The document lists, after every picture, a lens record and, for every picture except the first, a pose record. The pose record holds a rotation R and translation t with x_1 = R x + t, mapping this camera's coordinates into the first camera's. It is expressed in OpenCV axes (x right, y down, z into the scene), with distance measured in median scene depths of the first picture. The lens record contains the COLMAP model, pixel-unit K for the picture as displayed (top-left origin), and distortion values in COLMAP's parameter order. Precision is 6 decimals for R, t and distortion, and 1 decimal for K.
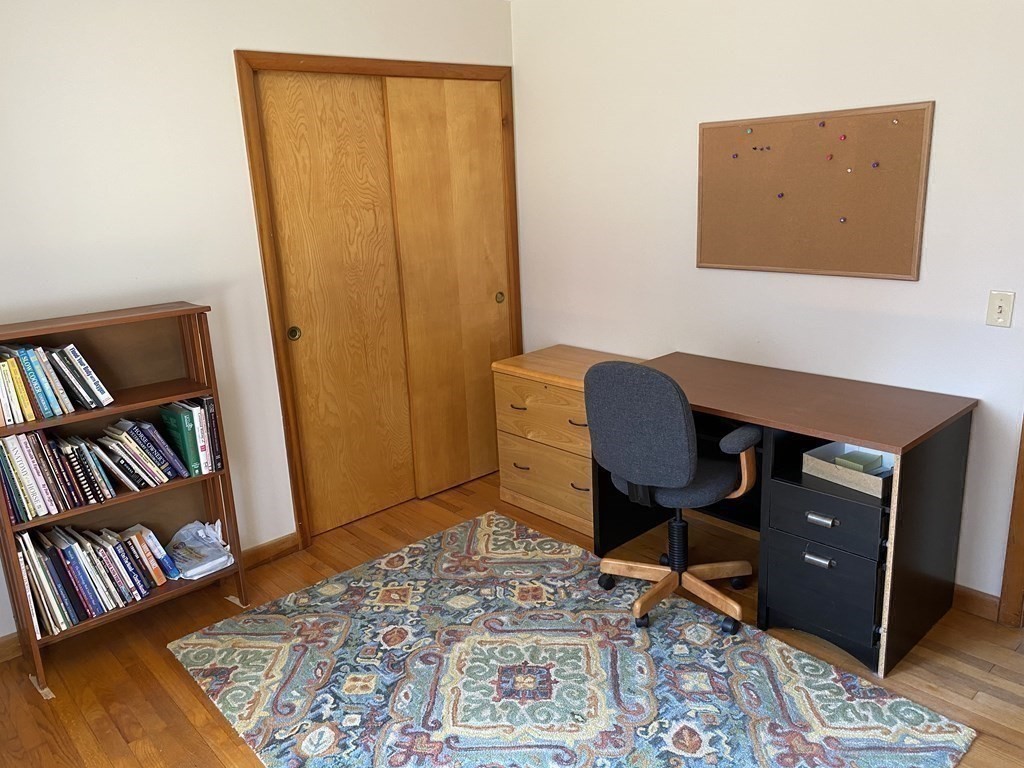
lens RADIAL K [[774.5, 0, 509.9], [0, 774.5, 371.3], [0, 0, 1]] dist [0.078485, -0.112992]
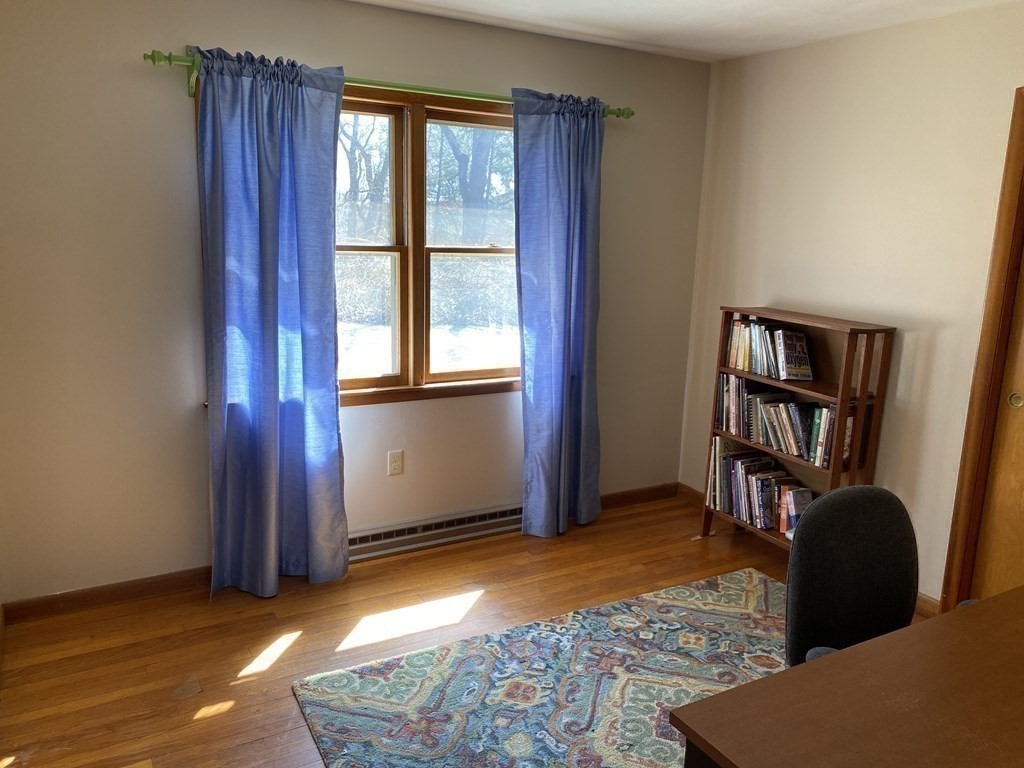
lens RADIAL K [[774.5, 0, 509.9], [0, 774.5, 371.3], [0, 0, 1]] dist [0.078485, -0.112992]
pose [[-0.205467, 0.232478, -0.950651, 0.828842], [-0.264327, 0.922093, 0.282624, -0.220024], [0.942292, 0.309353, -0.128010, 0.710662]]
